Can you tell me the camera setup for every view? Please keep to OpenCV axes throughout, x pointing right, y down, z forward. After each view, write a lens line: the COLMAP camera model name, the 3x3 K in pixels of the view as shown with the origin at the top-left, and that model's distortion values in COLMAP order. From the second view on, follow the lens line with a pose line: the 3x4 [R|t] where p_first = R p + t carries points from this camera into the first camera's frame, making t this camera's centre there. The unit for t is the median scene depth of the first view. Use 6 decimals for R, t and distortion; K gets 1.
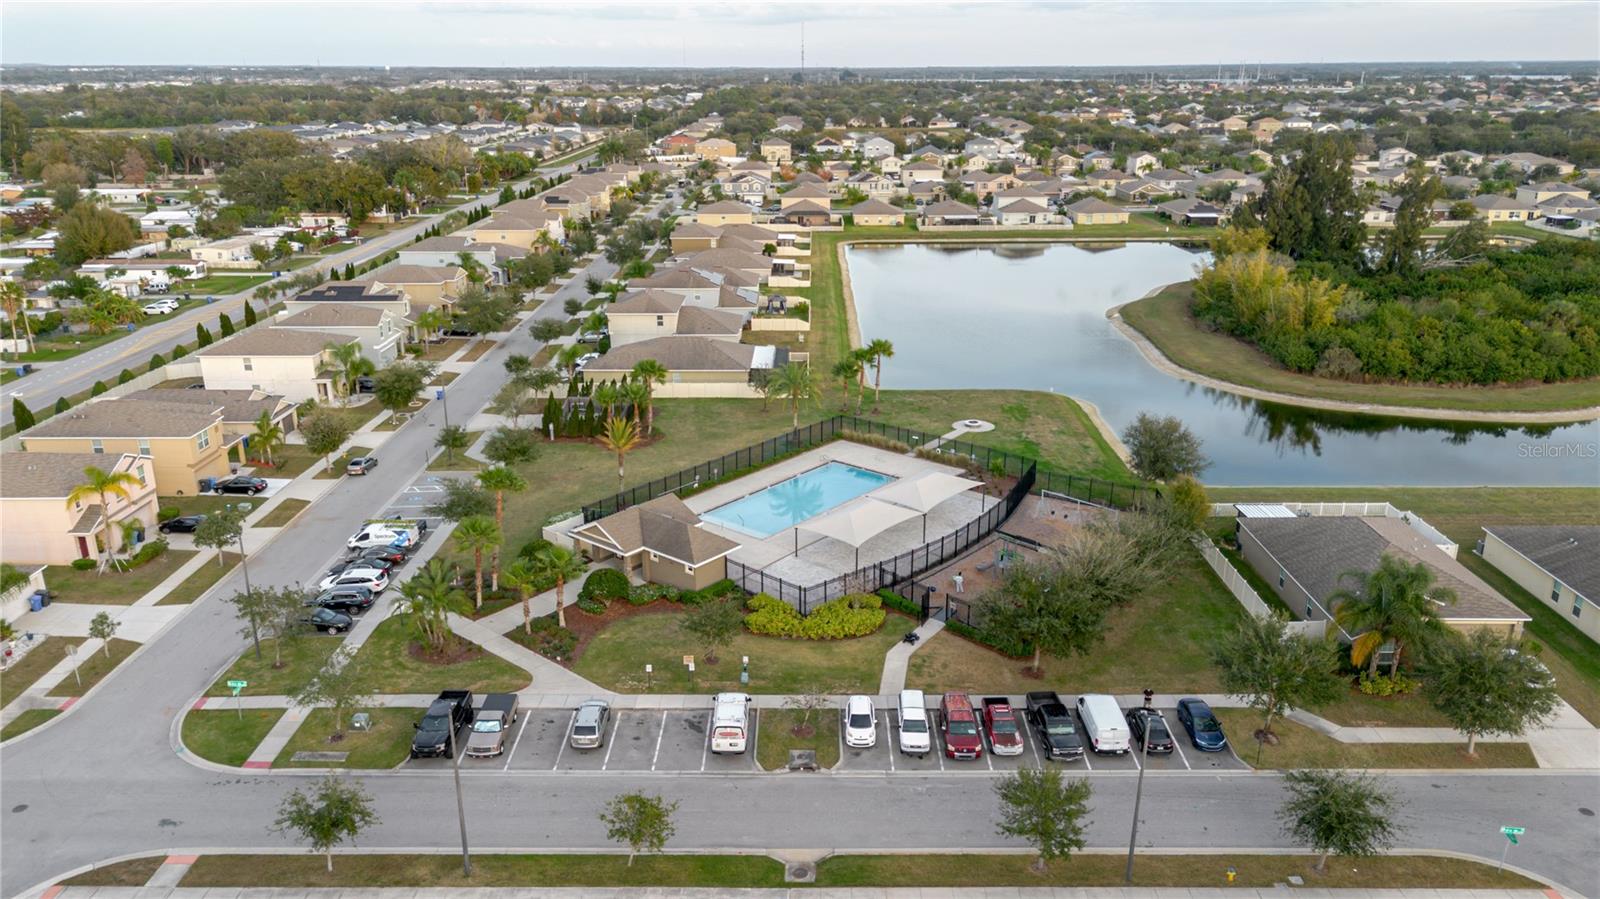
lens RADIAL K [[1137.1, 0, 800.0], [0, 1137.1, 449.5], [0, 0, 1]] dist [0.066445, -0.069524]
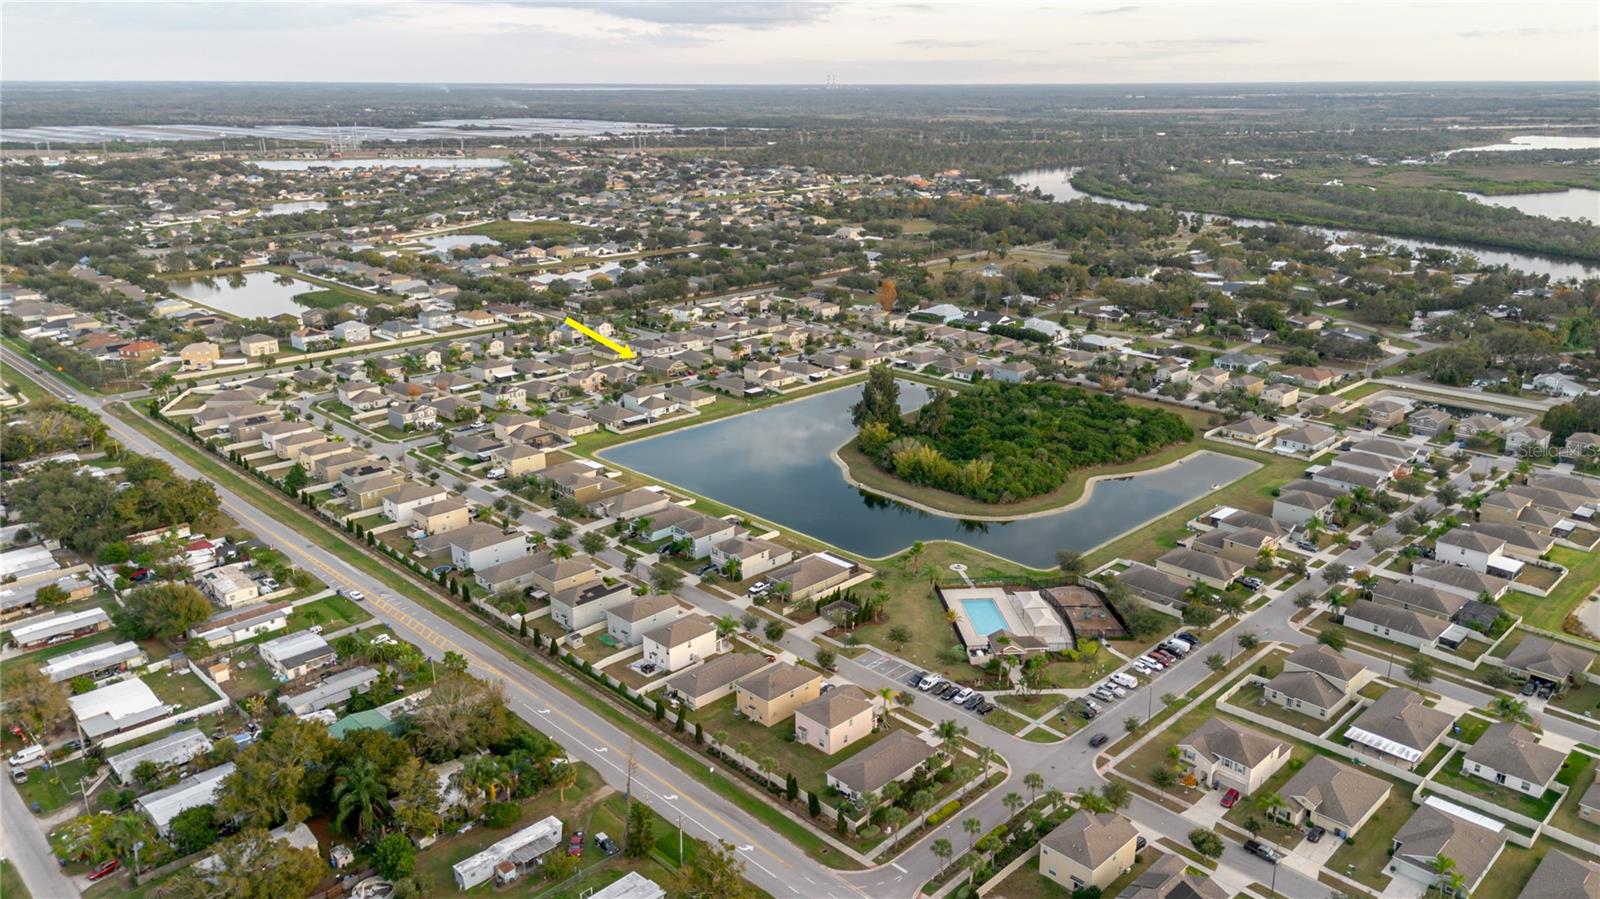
lens RADIAL K [[1137.1, 0, 800.0], [0, 1137.1, 449.5], [0, 0, 1]] dist [0.066445, -0.069524]
pose [[0.711217, -0.211687, 0.670343, -2.482060], [0.223929, 0.972131, 0.069405, -0.764505], [-0.666353, 0.100747, 0.738799, -0.841762]]
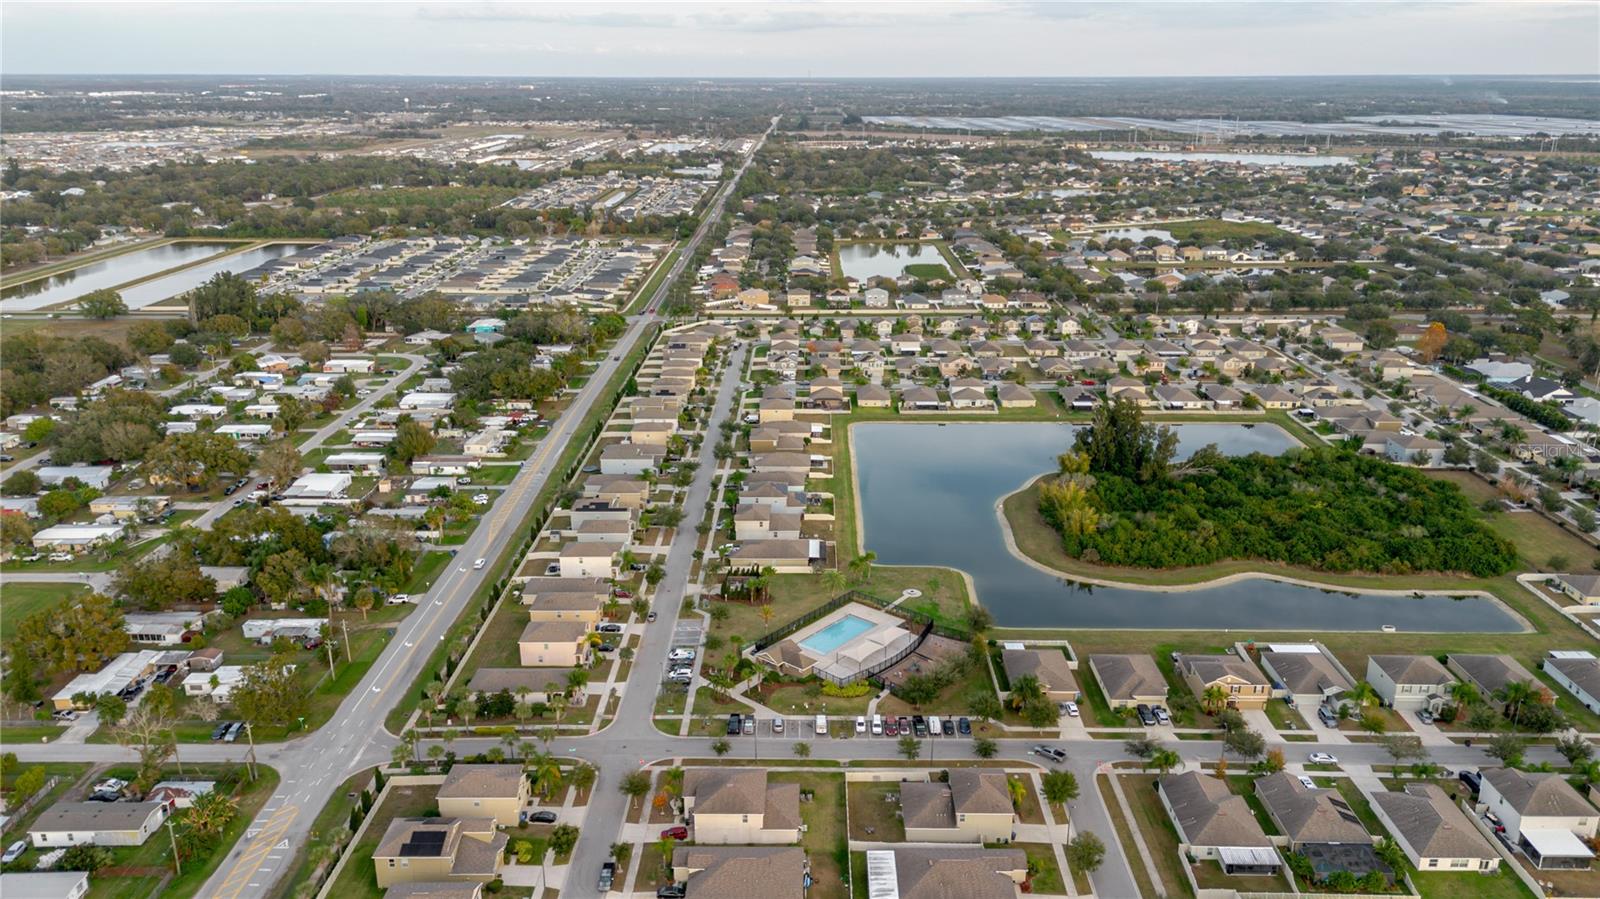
lens RADIAL K [[1137.1, 0, 800.0], [0, 1137.1, 449.5], [0, 0, 1]] dist [0.066445, -0.069524]
pose [[0.999988, 0.004607, -0.001790, -0.099409], [-0.004628, 0.999920, -0.011798, -0.425886], [0.001735, 0.011806, 0.999929, -1.906276]]
